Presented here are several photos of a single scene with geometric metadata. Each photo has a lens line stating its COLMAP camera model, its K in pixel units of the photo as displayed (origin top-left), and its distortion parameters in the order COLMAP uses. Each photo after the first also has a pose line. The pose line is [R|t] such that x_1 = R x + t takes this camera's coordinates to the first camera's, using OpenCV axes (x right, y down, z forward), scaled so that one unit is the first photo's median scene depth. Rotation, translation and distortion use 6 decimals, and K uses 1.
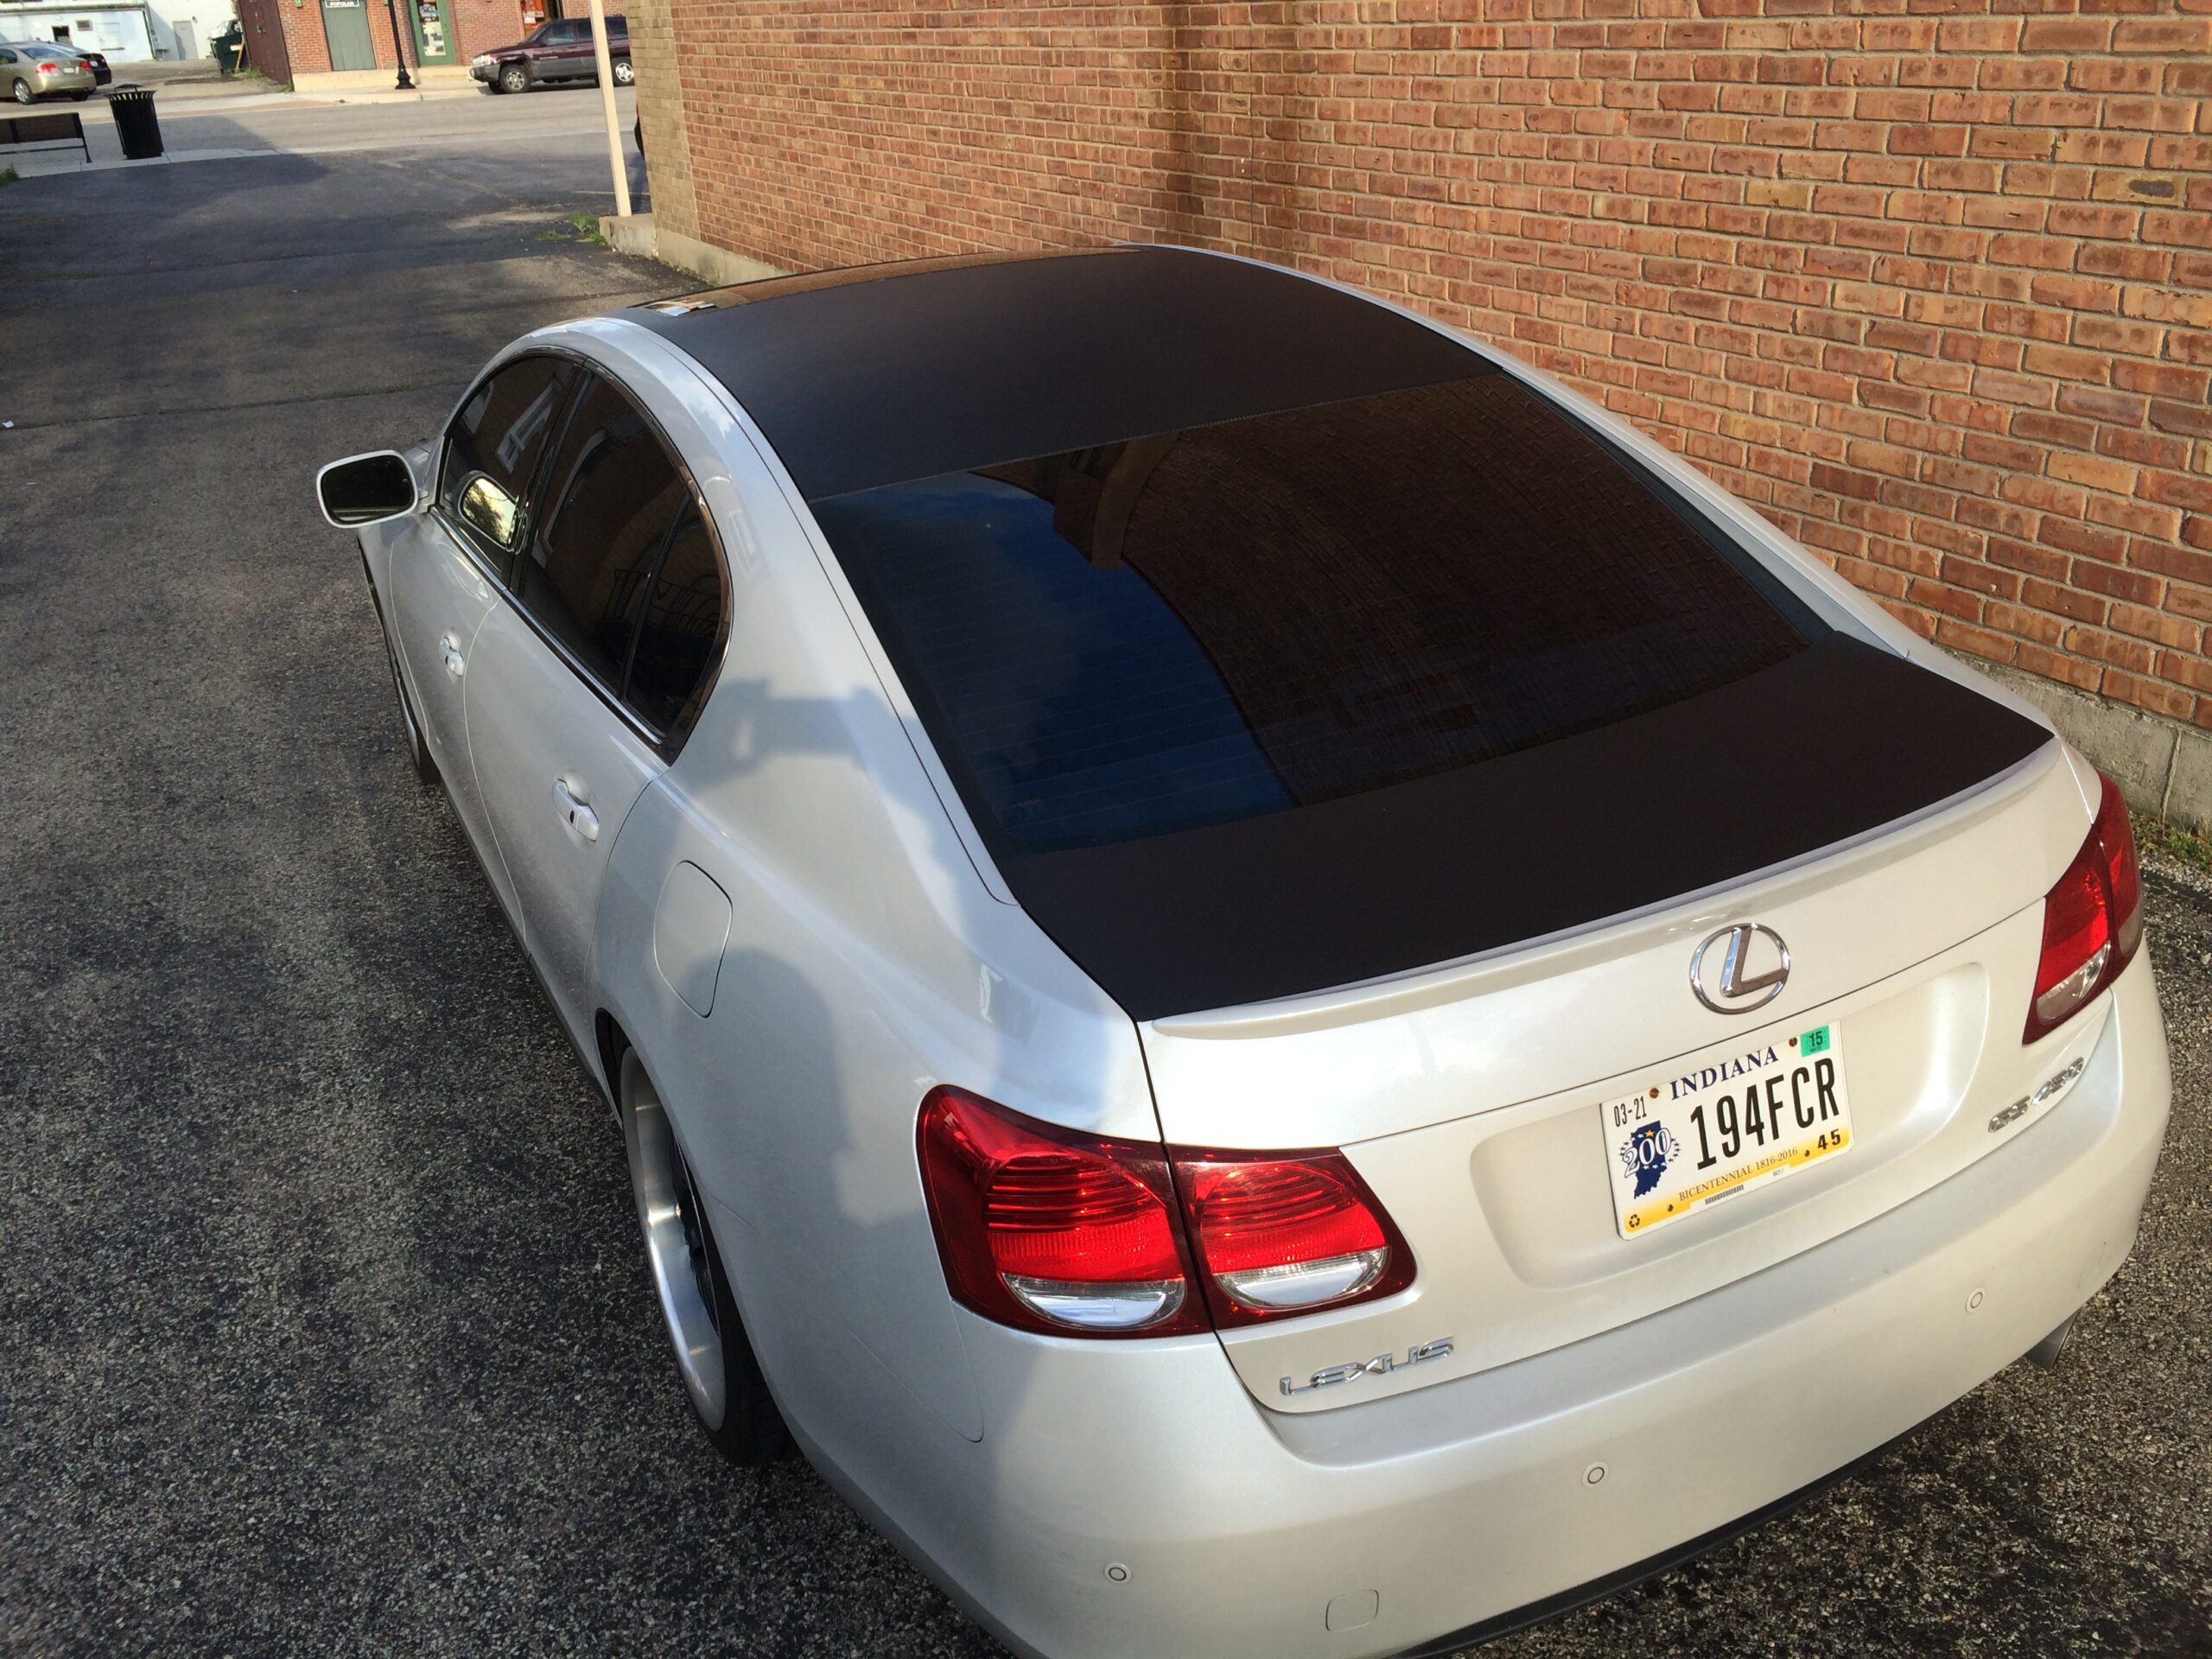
lens RADIAL K [[1901.4, 0, 1068.9], [0, 1901.4, 789.3], [0, 0, 1]] dist [0.082089, -0.129116]
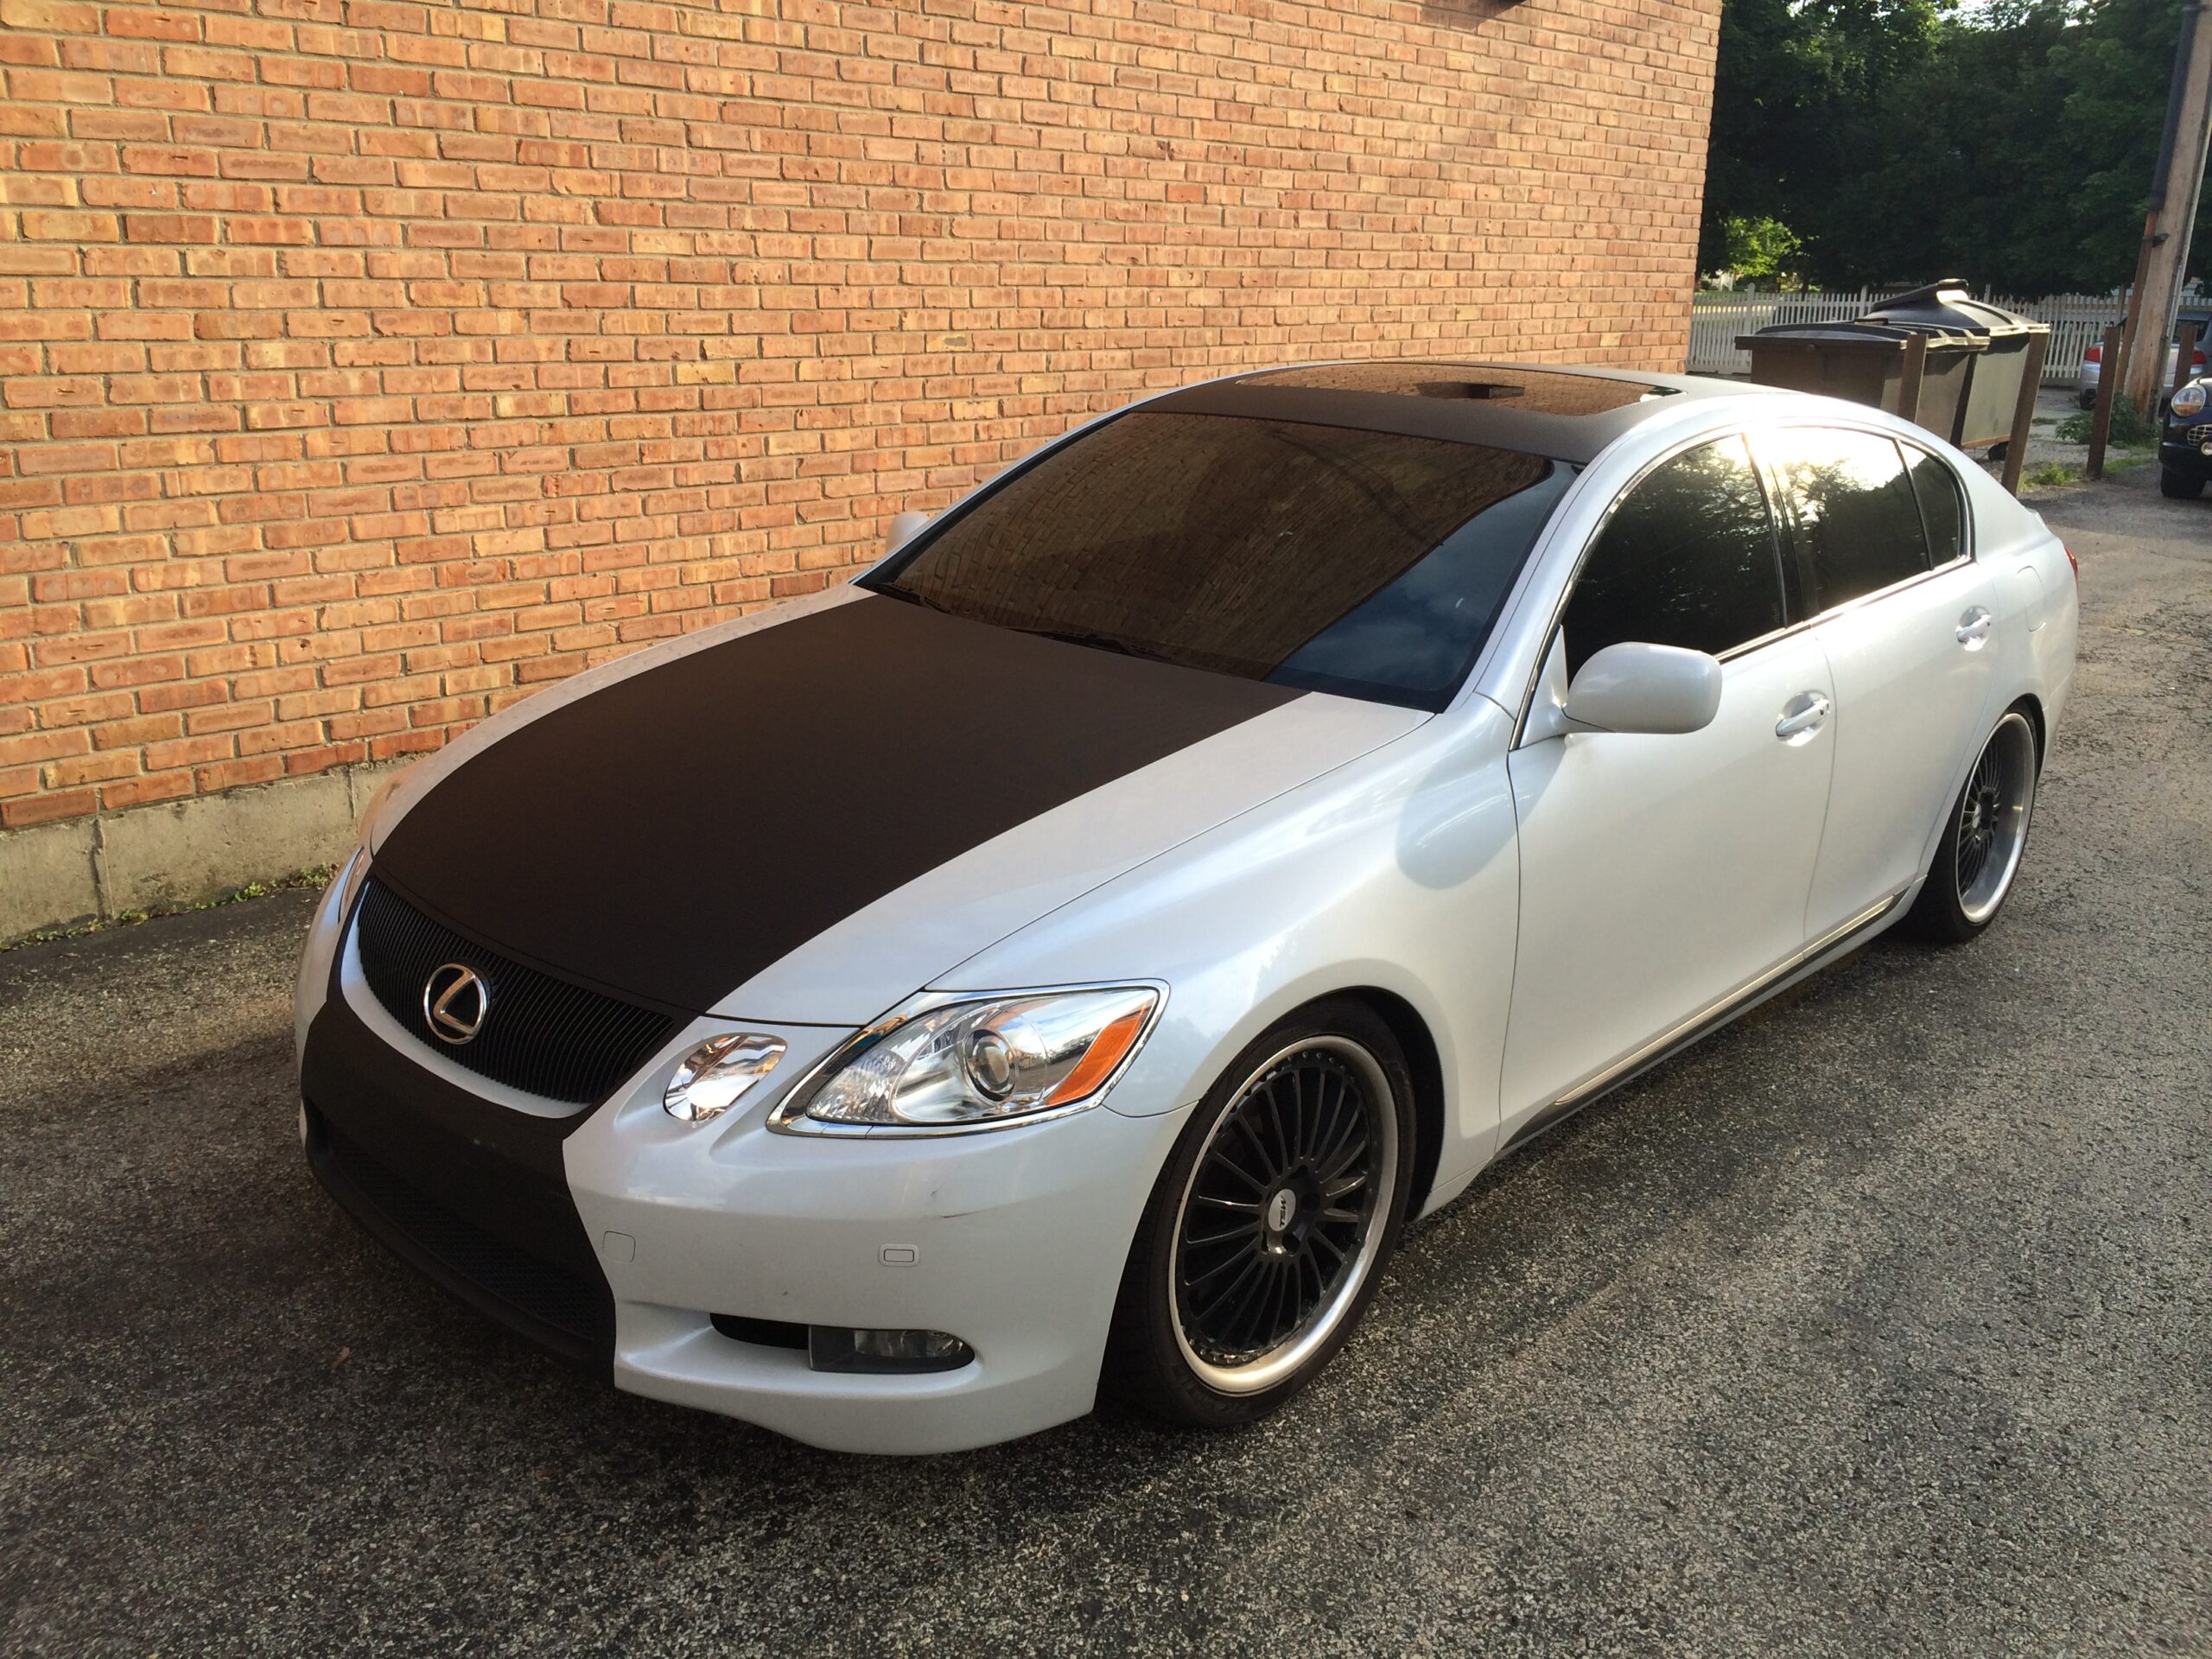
lens RADIAL K [[1901.4, 0, 1113.0], [0, 1901.4, 807.4], [0, 0, 1]] dist [0.082089, -0.129116]
pose [[-0.379025, -0.208493, 0.901593, -0.843905], [0.358826, 0.864948, 0.350868, -0.396426], [-0.852985, 0.456503, -0.253024, 1.190052]]
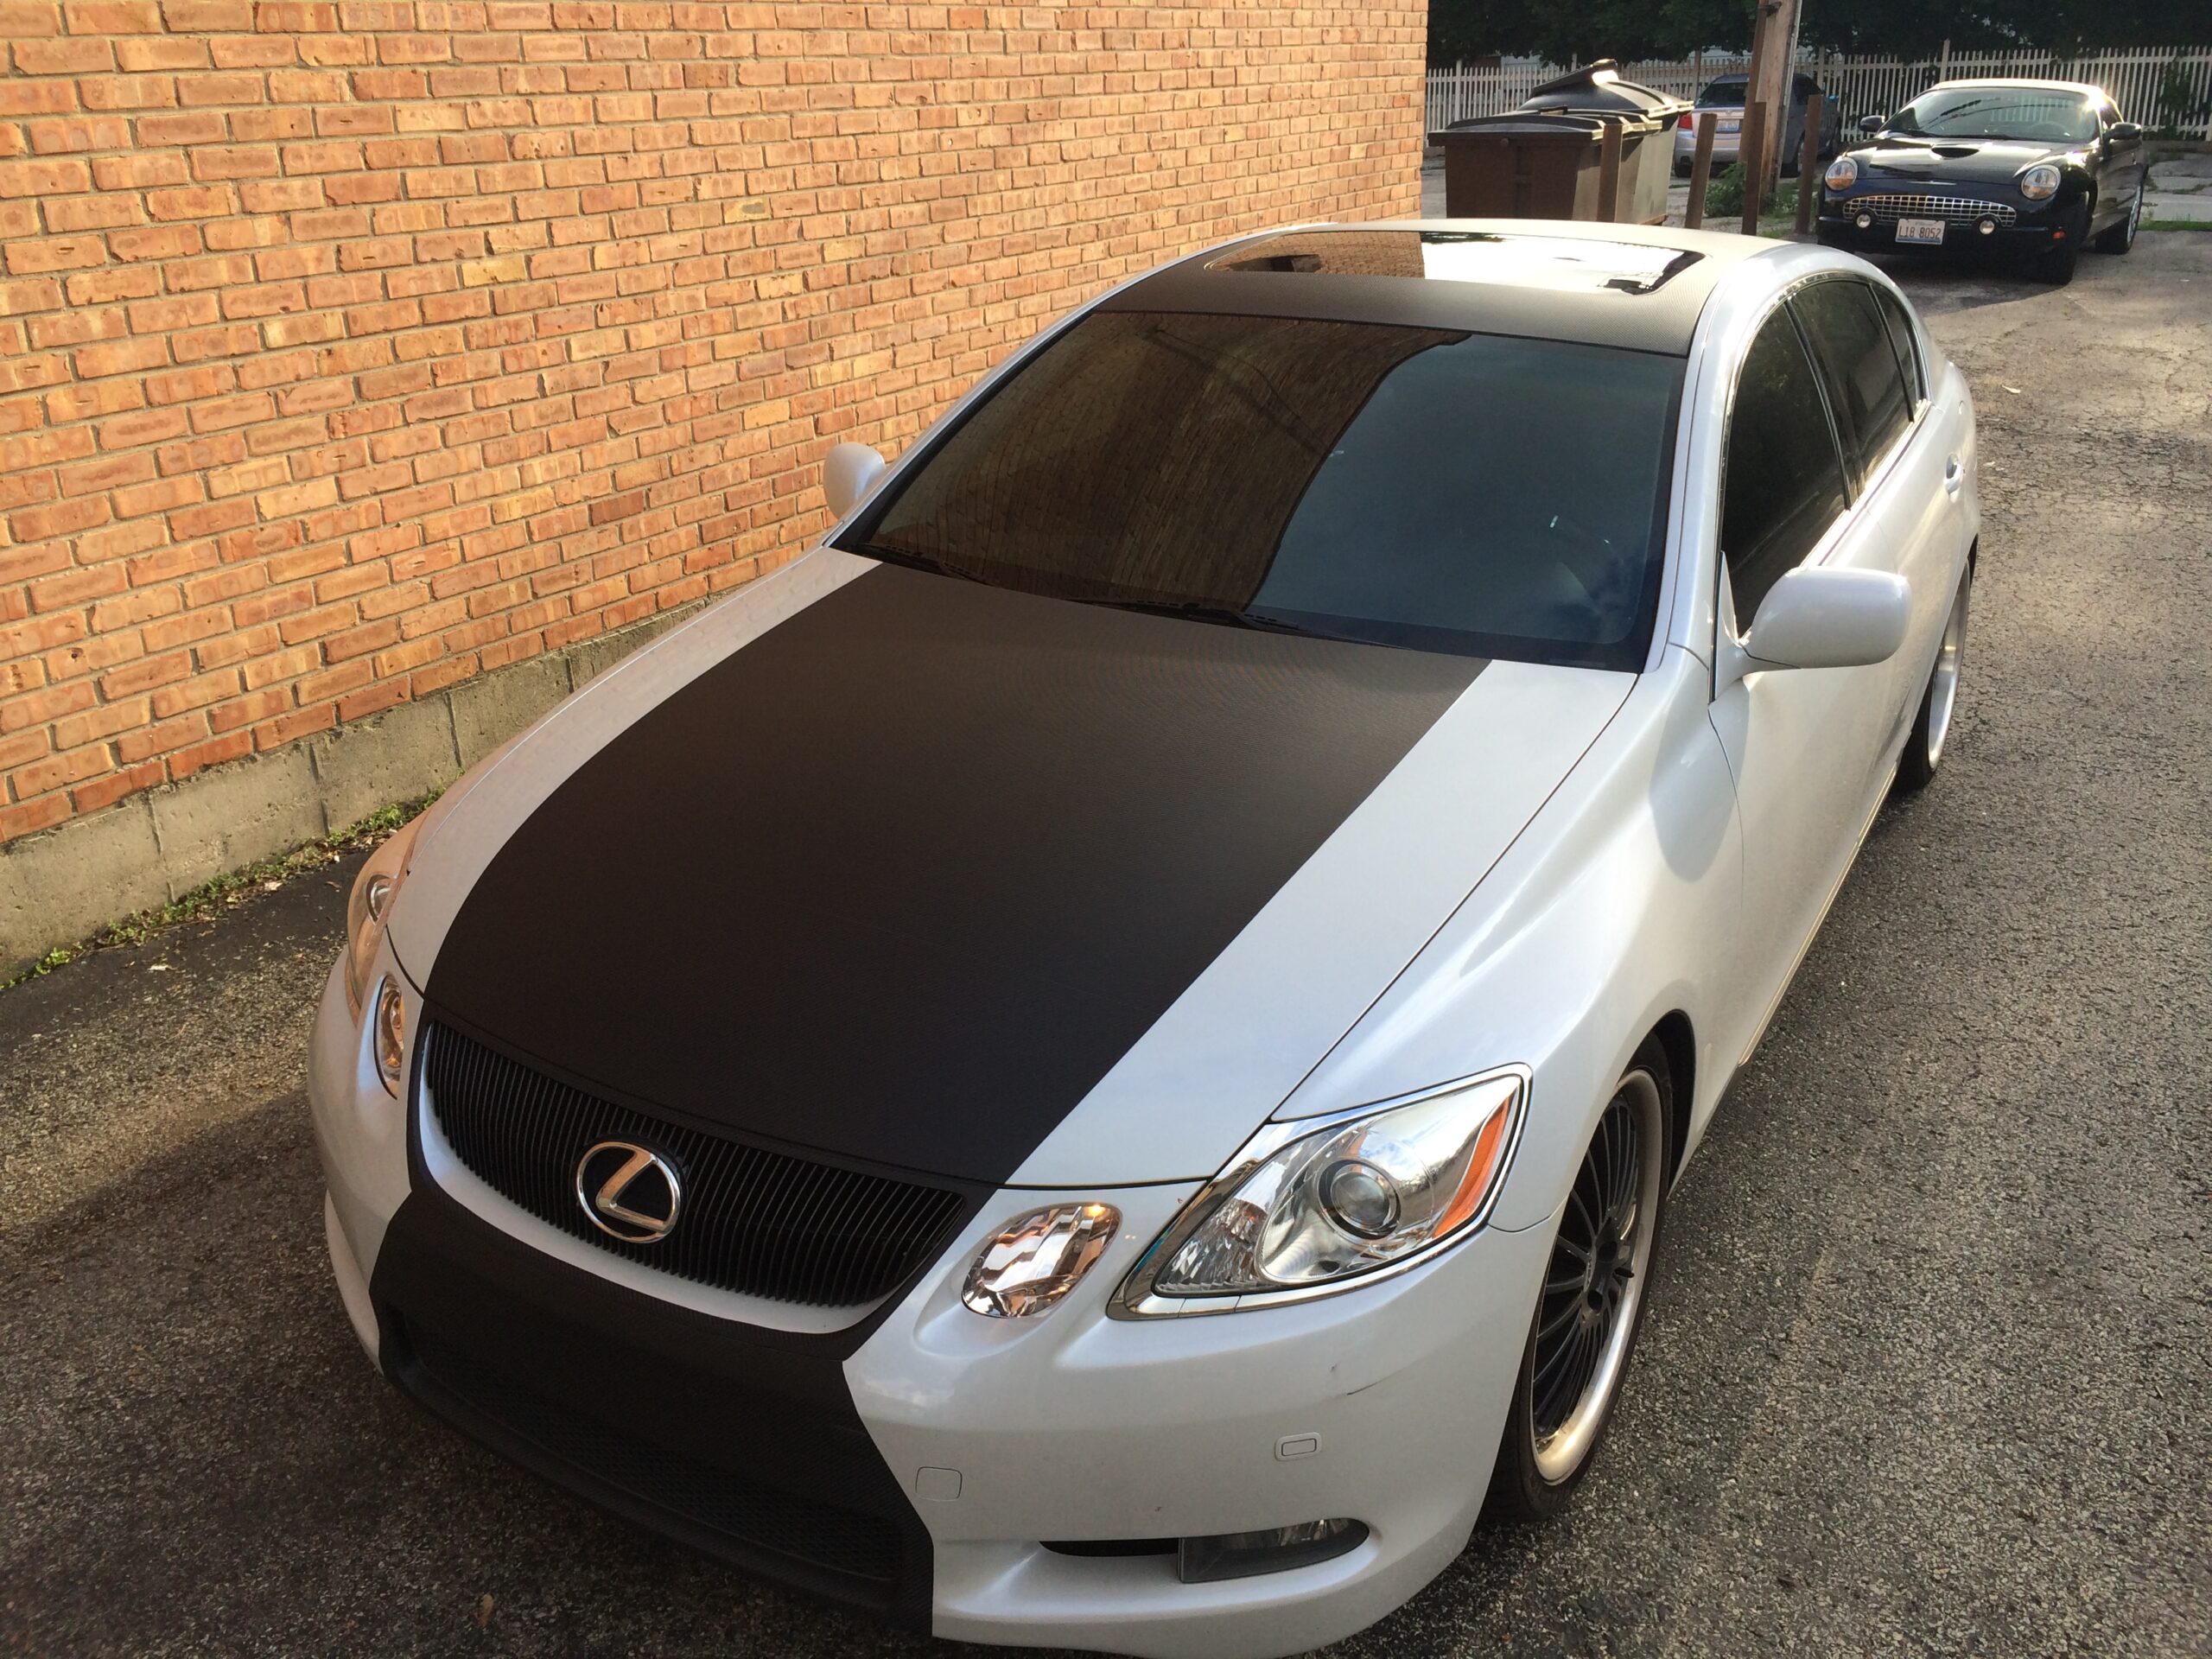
lens RADIAL K [[1901.4, 0, 1114.3], [0, 1901.4, 812.3], [0, 0, 1]] dist [0.082089, -0.129116]
pose [[-0.568962, -0.244379, 0.785214, -0.670036], [0.362392, 0.782610, 0.506156, -0.472815], [-0.738210, 0.572539, -0.356714, 1.263448]]
